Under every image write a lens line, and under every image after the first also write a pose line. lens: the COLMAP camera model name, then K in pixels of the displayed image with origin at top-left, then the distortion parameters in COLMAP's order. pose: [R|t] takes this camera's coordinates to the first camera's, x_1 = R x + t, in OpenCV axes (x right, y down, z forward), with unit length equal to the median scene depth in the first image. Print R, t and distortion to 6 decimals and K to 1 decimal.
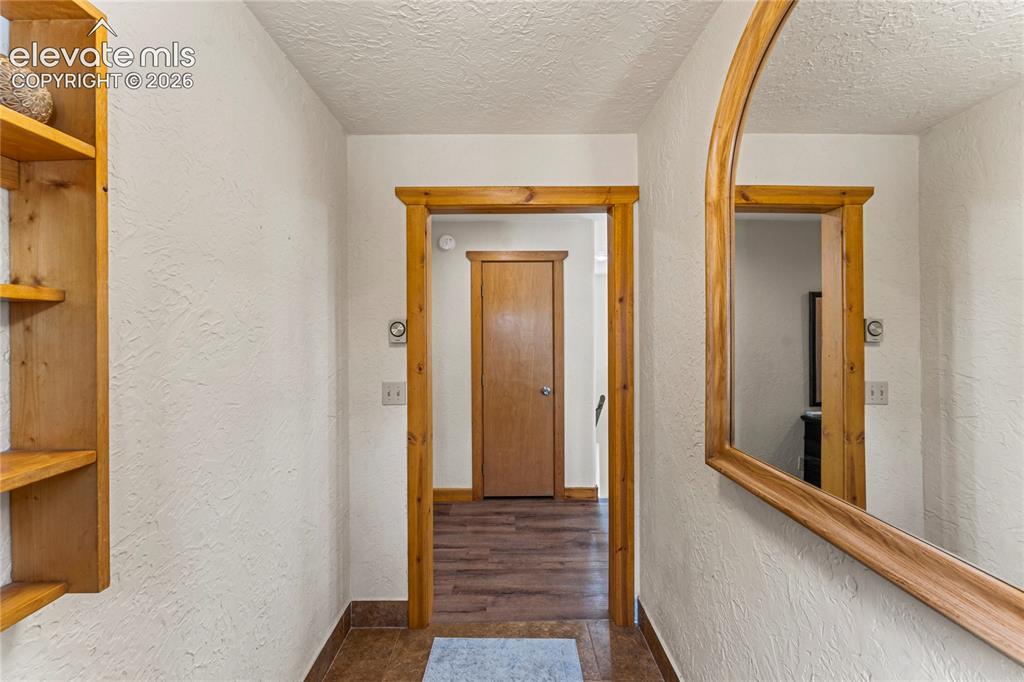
lens RADIAL K [[407.2, 0, 511.9], [0, 407.2, 335.0], [0, 0, 1]] dist [0.000104, -0.000270]
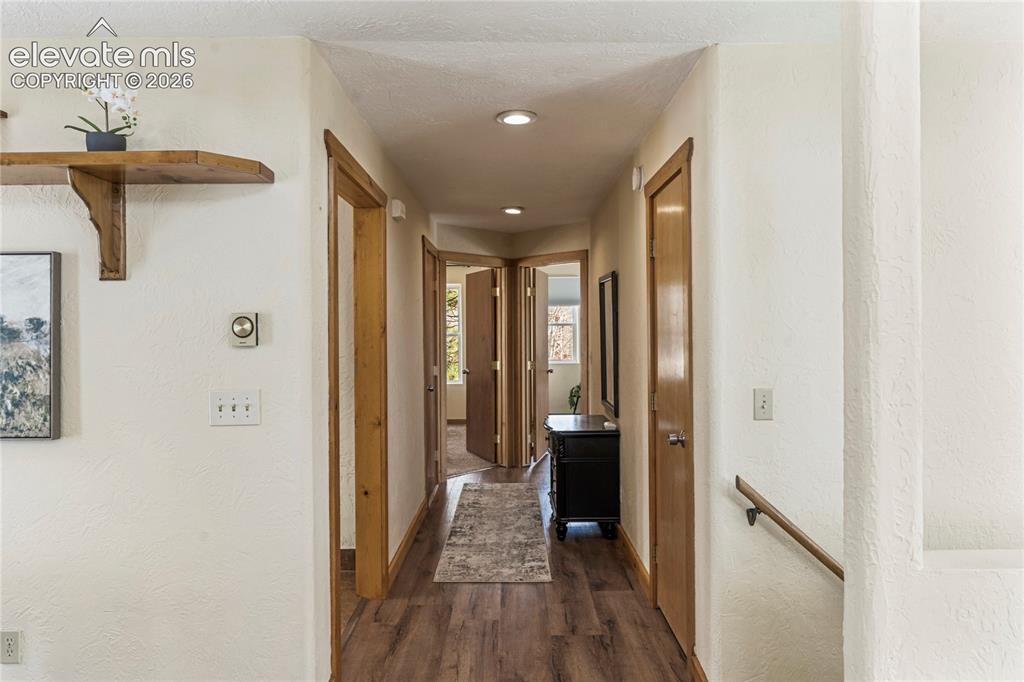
lens RADIAL K [[673.8, 0, 513.7], [0, 673.8, 332.1], [0, 0, 1]] dist [-0.007869, 0.001966]
pose [[-0.002139, 0.001004, -0.999997, 1.182906], [0.000710, 0.999999, 0.001002, 0.014875], [0.999997, -0.000708, -0.002140, 1.070438]]
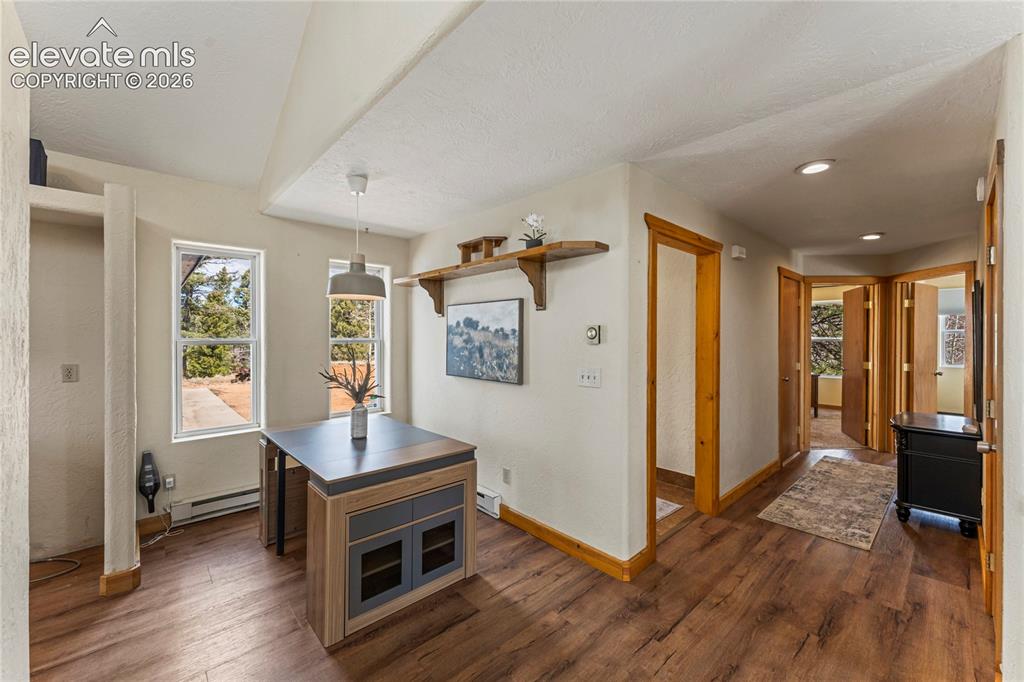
lens RADIAL K [[407.2, 0, 510.6], [0, 407.2, 338.5], [0, 0, 1]] dist [0.000104, -0.000270]
pose [[-0.740941, 0.001254, -0.671569, 1.100198], [-0.007572, 0.999919, 0.010221, 0.012808], [0.671527, 0.012658, -0.740872, 1.292334]]
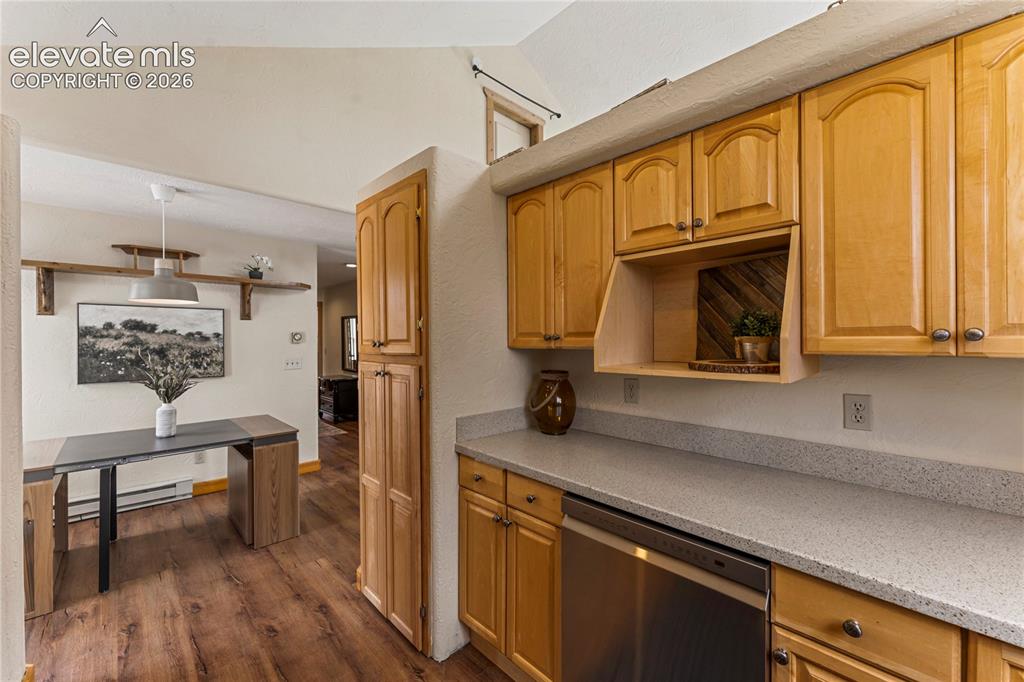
lens RADIAL K [[407.2, 0, 511.3], [0, 407.2, 340.8], [0, 0, 1]] dist [0.000104, -0.000270]
pose [[0.695309, 0.000004, -0.718711, 2.049030], [-0.001580, 0.999998, -0.001523, 0.025453], [0.718709, 0.002195, 0.695308, 0.225312]]
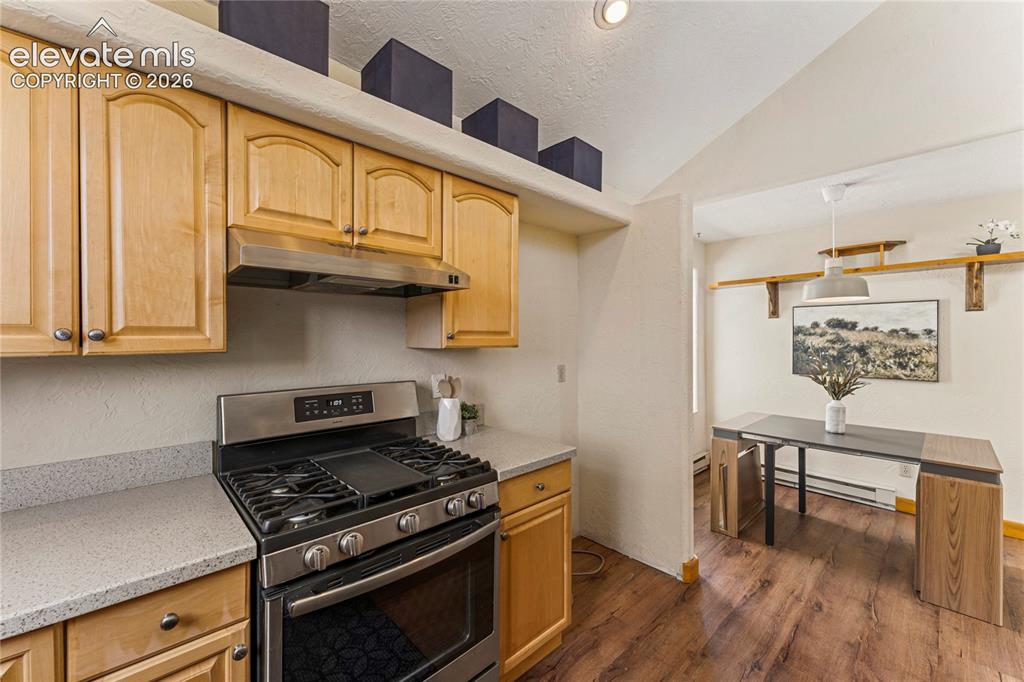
lens RADIAL K [[407.2, 0, 508.1], [0, 407.2, 339.4], [0, 0, 1]] dist [0.000104, -0.000270]
pose [[-0.738502, 0.002454, -0.674246, 2.026231], [-0.003320, 0.999968, 0.007276, 0.023413], [0.674243, 0.007612, -0.738471, 0.520457]]
